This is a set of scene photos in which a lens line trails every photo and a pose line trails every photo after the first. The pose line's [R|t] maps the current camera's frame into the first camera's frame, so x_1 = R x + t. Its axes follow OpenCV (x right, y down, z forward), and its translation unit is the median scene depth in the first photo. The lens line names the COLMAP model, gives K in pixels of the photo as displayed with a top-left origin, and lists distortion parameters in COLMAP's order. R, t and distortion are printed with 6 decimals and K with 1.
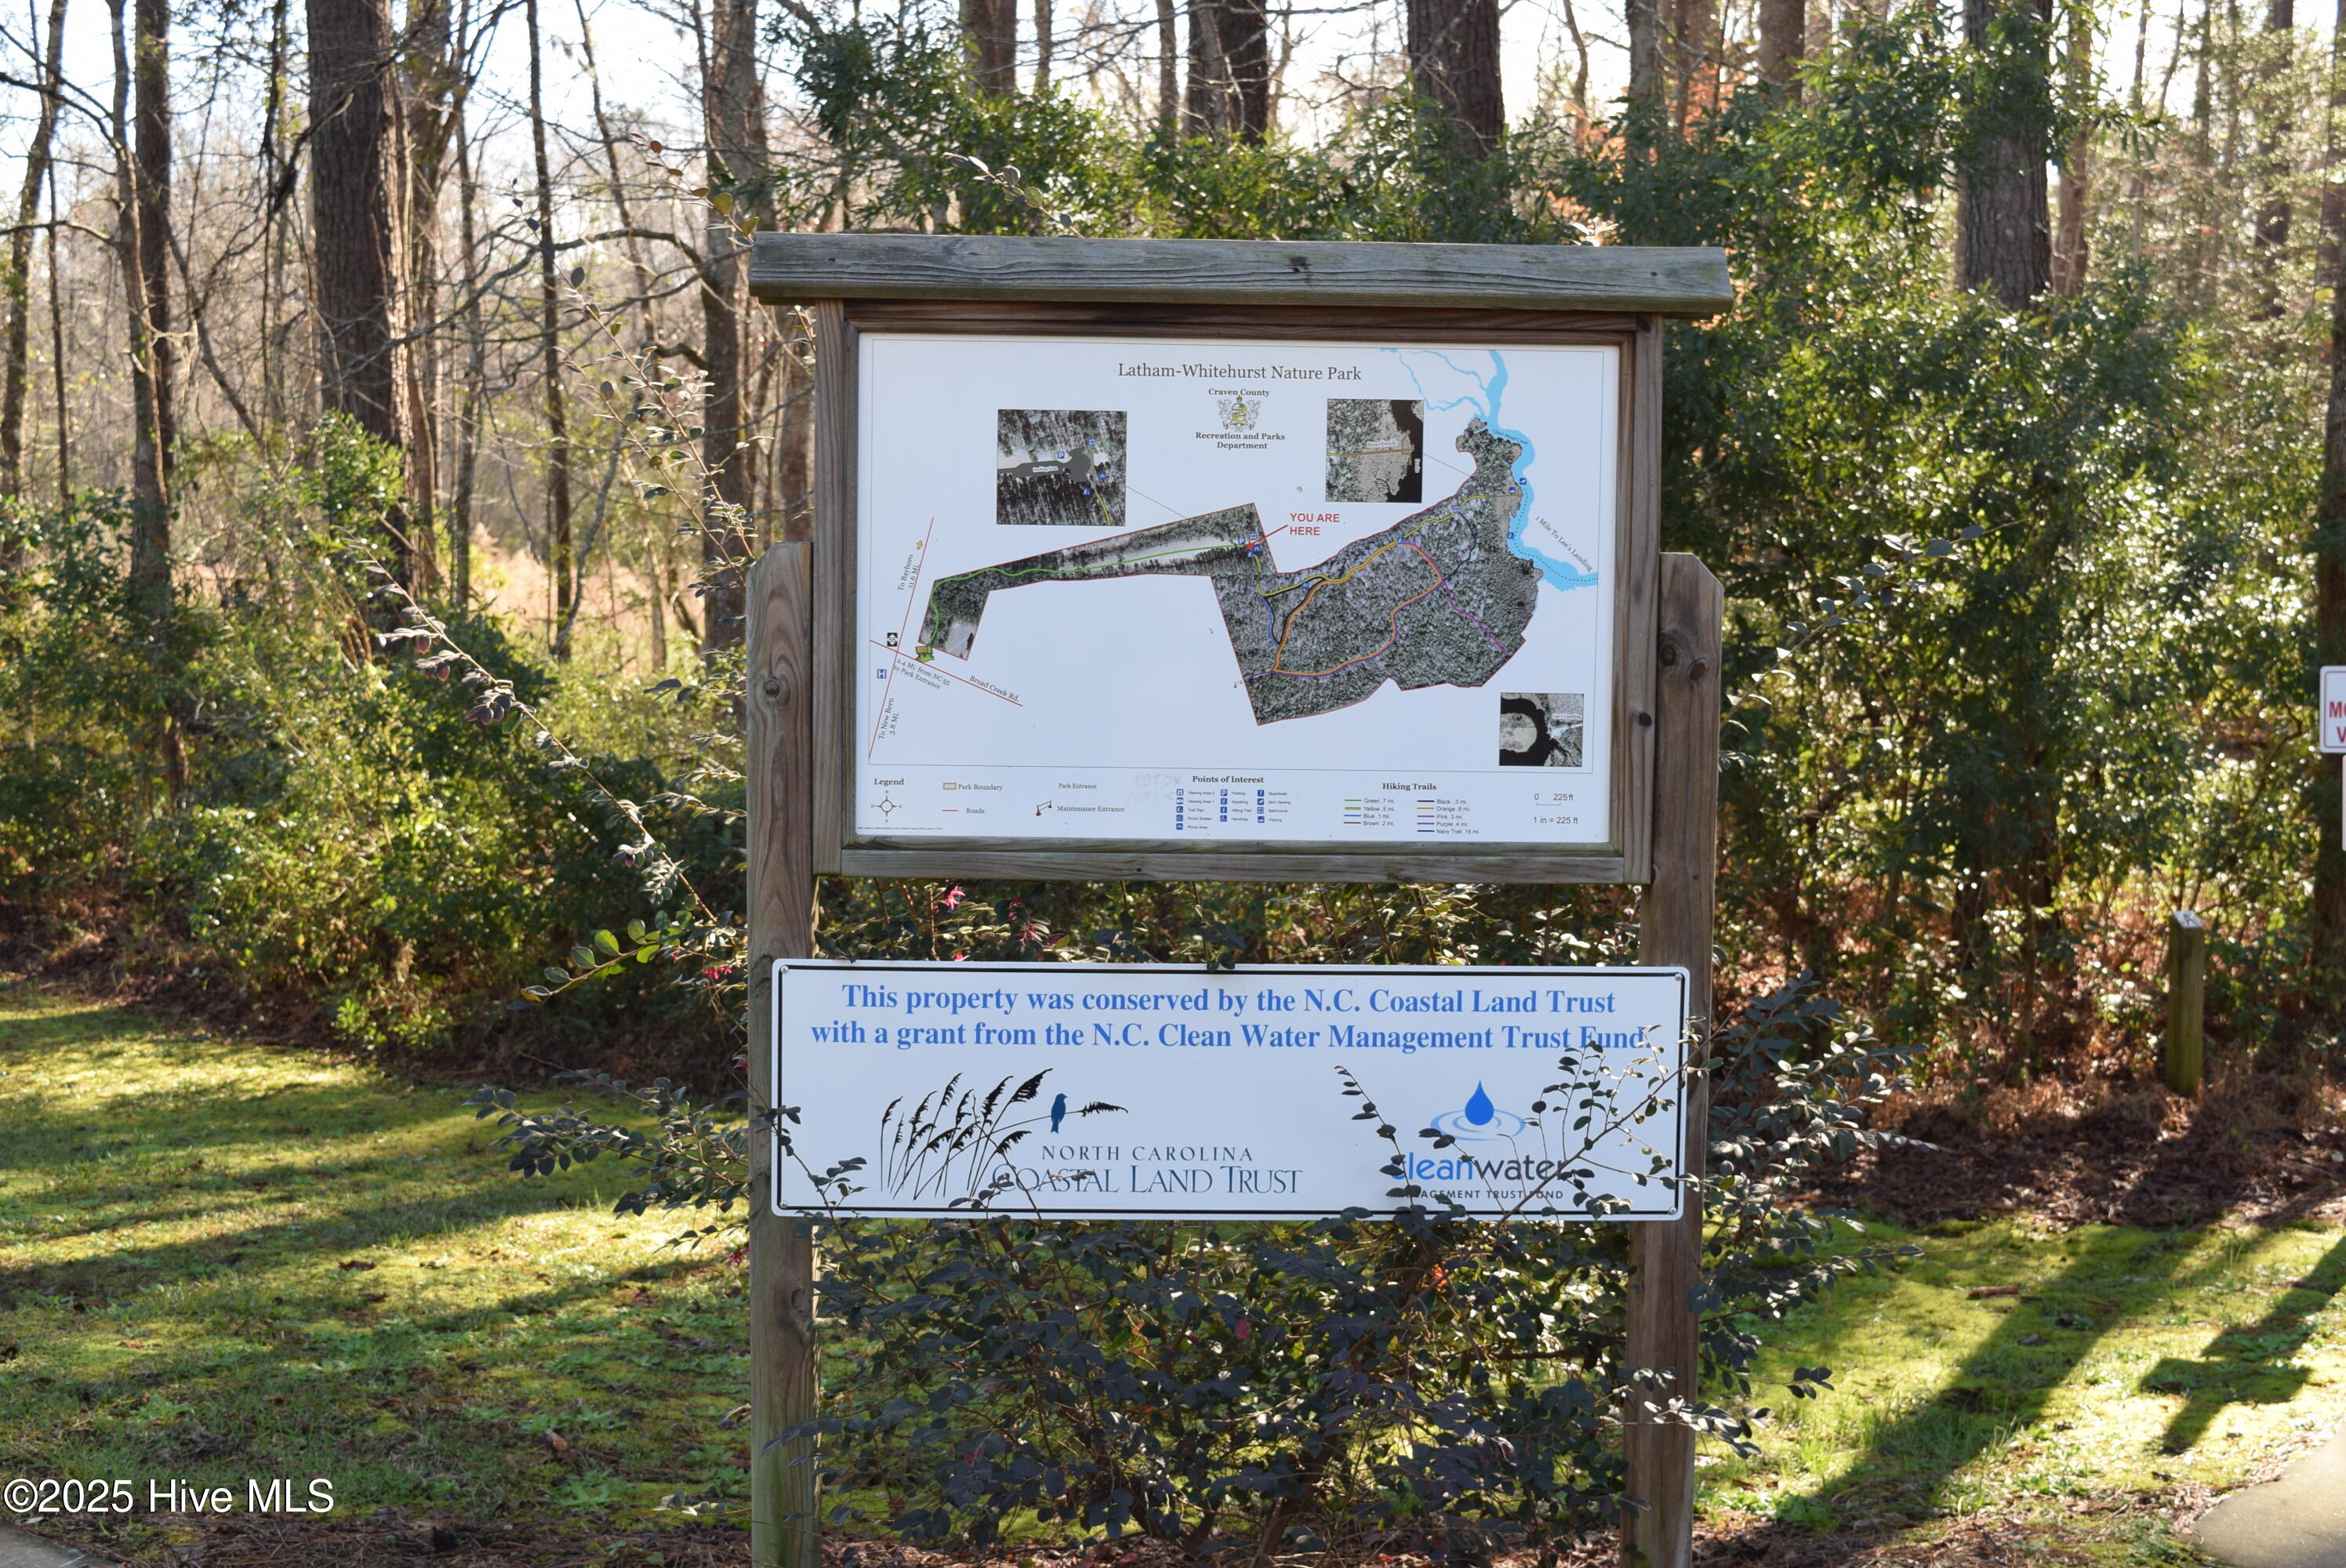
lens RADIAL K [[3107.6, 0, 1172.6], [0, 3107.6, 783.4], [0, 0, 1]] dist [0.008710, 0.000000]
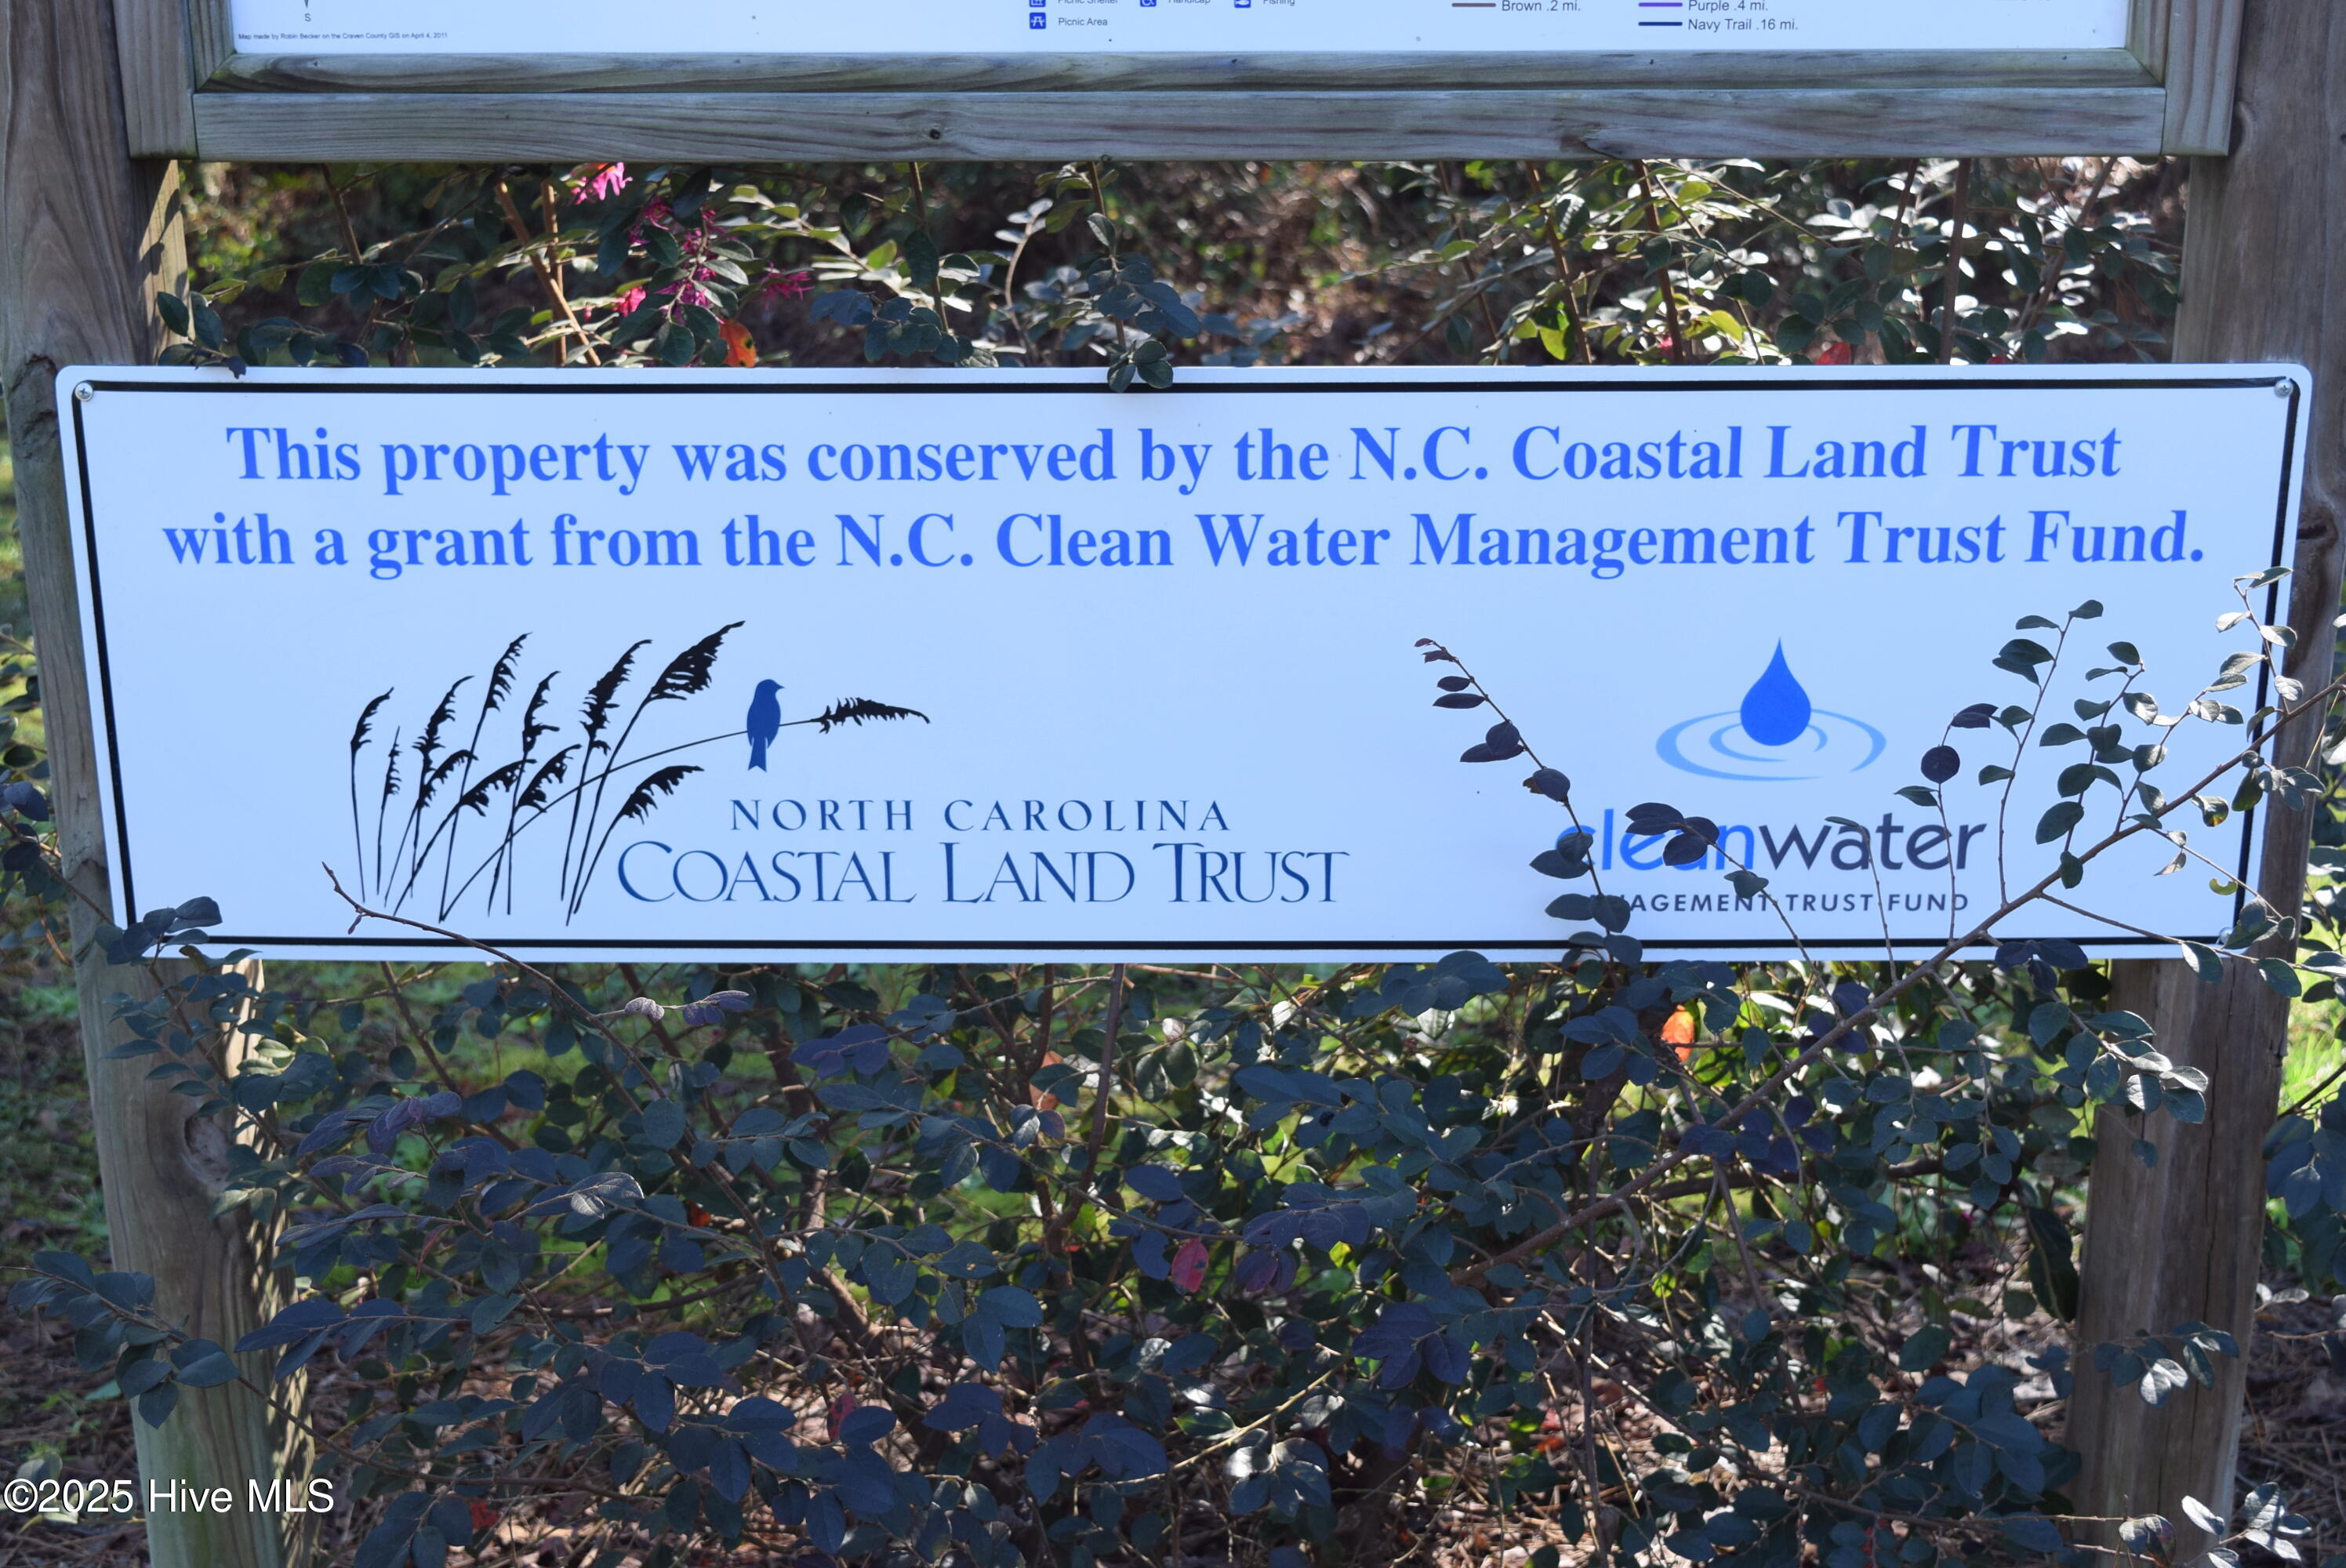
lens RADIAL K [[3363.4, 0, 1171.1], [0, 3363.4, 786.6], [0, 0, 1]] dist [-0.019722, 0.000000]
pose [[0.998196, 0.000161, -0.060045, 0.045392], [0.015077, 0.967287, 0.253234, 0.000085], [0.058121, -0.253683, 0.965540, 0.563345]]
